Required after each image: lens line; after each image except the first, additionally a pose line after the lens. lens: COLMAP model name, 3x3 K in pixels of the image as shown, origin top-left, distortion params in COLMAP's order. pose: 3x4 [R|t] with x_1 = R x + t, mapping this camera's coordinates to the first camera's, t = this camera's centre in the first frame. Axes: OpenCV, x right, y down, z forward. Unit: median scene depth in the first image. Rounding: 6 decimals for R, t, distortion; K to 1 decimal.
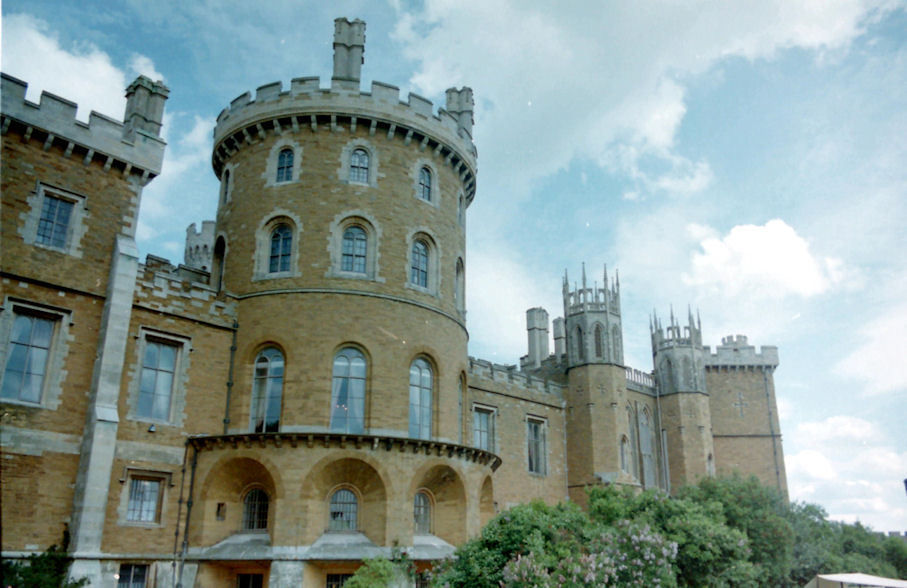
lens RADIAL K [[763.1, 0, 473.2], [0, 763.1, 307.7], [0, 0, 1]] dist [-0.035380, 0.001930]
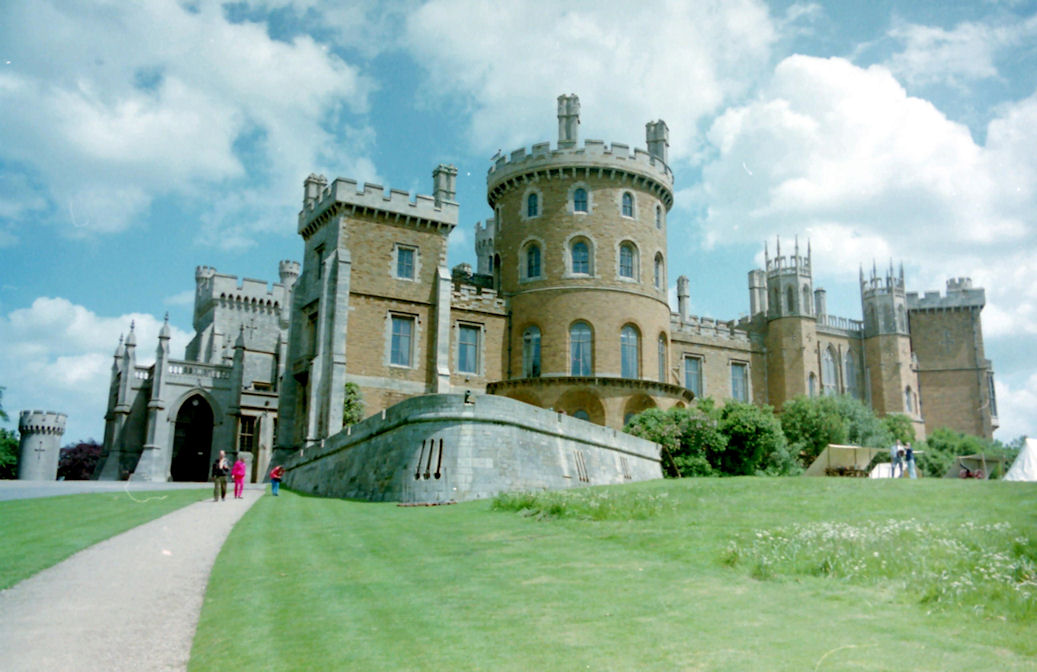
lens RADIAL K [[872.5, 0, 541.0], [0, 872.5, 351.6], [0, 0, 1]] dist [-0.035380, 0.001930]
pose [[0.954485, -0.046680, -0.294582, 0.269666], [0.082558, 0.990435, 0.110552, -0.088201], [0.286604, -0.129841, 0.949210, -0.691145]]
